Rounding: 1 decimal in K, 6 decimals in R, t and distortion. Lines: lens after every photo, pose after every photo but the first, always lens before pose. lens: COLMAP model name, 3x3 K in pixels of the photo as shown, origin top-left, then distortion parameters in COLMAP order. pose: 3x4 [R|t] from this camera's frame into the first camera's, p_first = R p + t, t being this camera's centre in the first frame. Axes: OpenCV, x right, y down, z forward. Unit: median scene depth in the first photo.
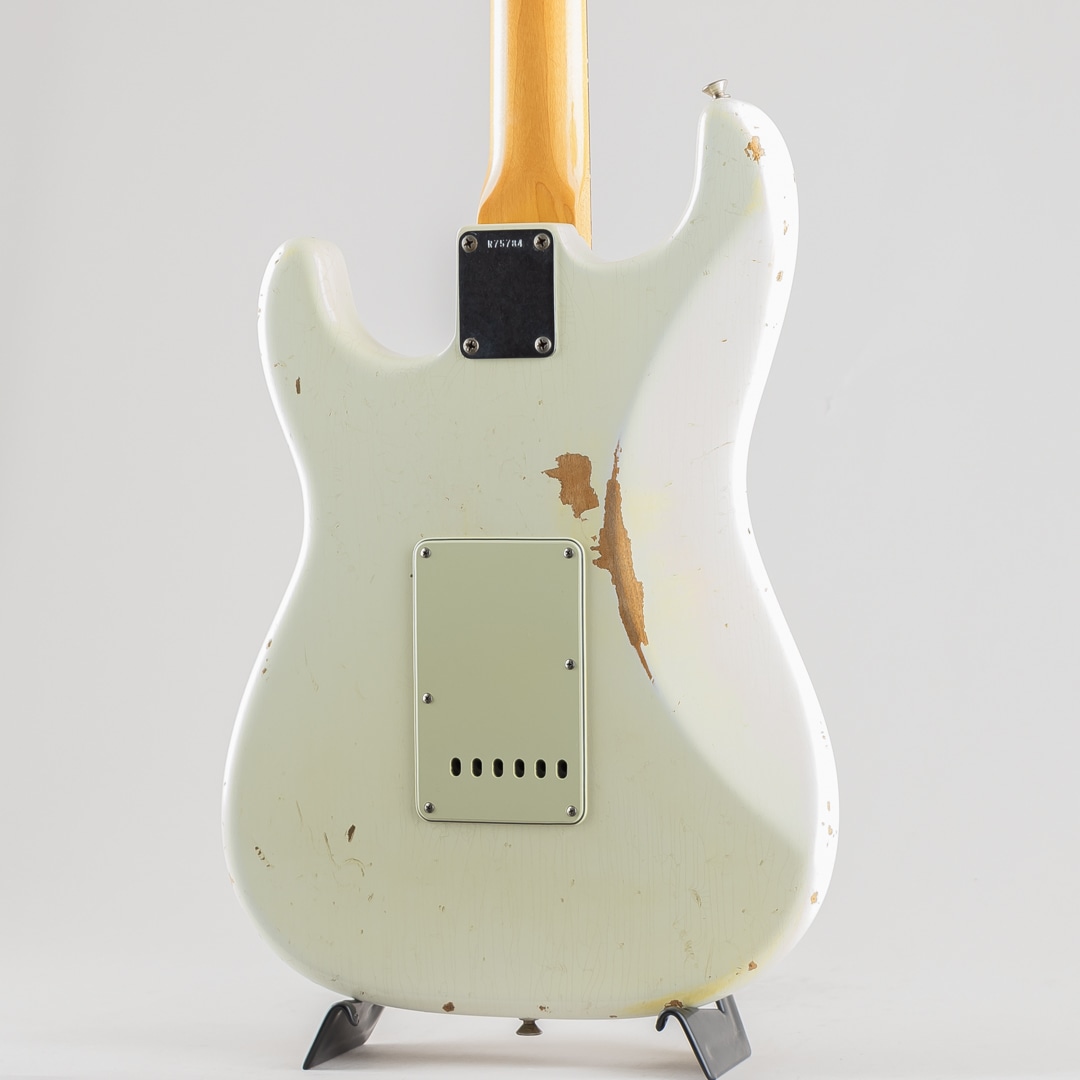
lens RADIAL K [[4373.8, 0, 541.3], [0, 4373.8, 539.1], [0, 0, 1]] dist [0.094842, 0.000000]
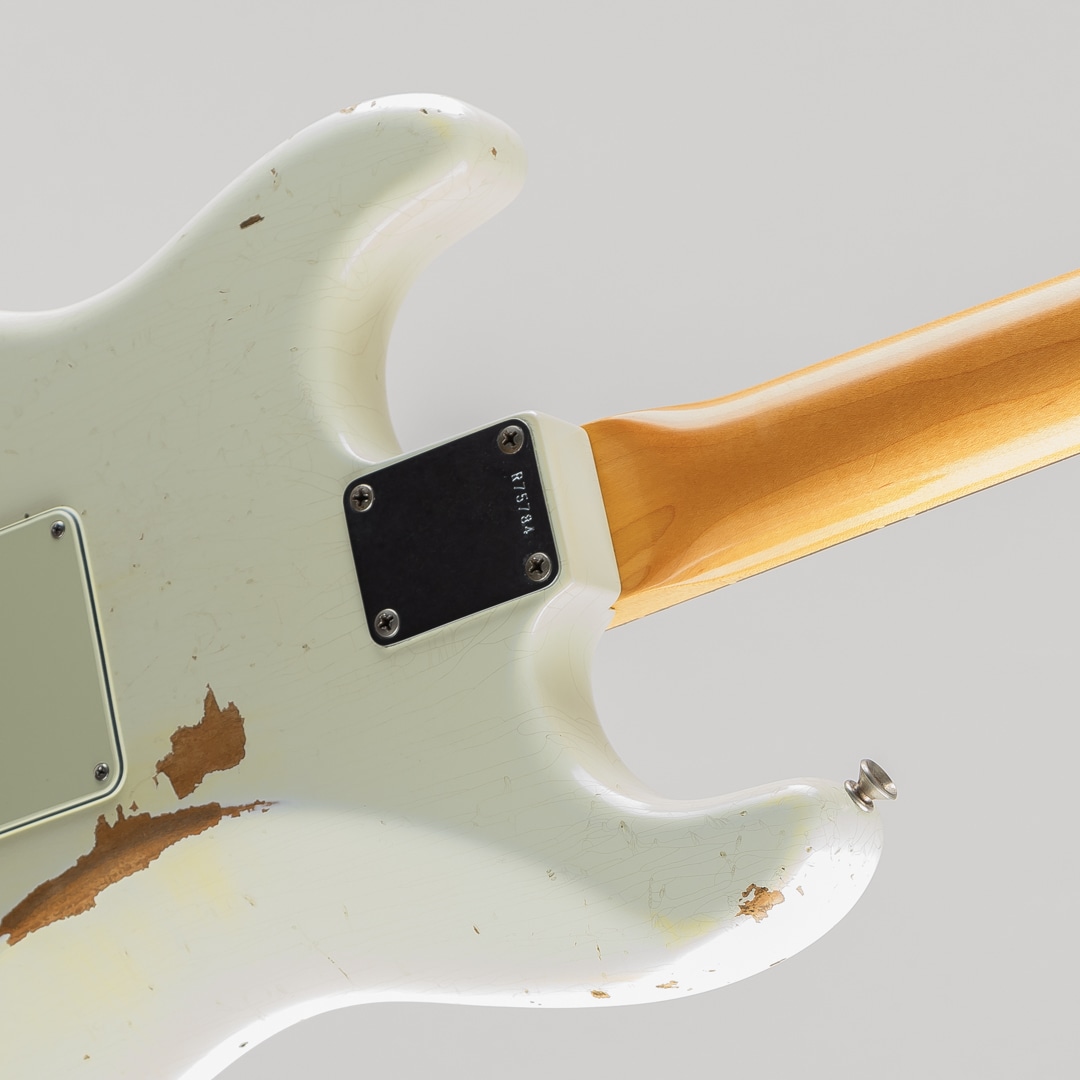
lens RADIAL K [[4437.2, 0, 543.0], [0, 4437.2, 538.6], [0, 0, 1]] dist [-0.114152, 0.000000]
pose [[0.347806, 0.937378, 0.018829, -0.013894], [-0.863039, 0.312247, 0.397070, -0.296260], [0.366325, -0.154354, 0.917595, 0.476325]]
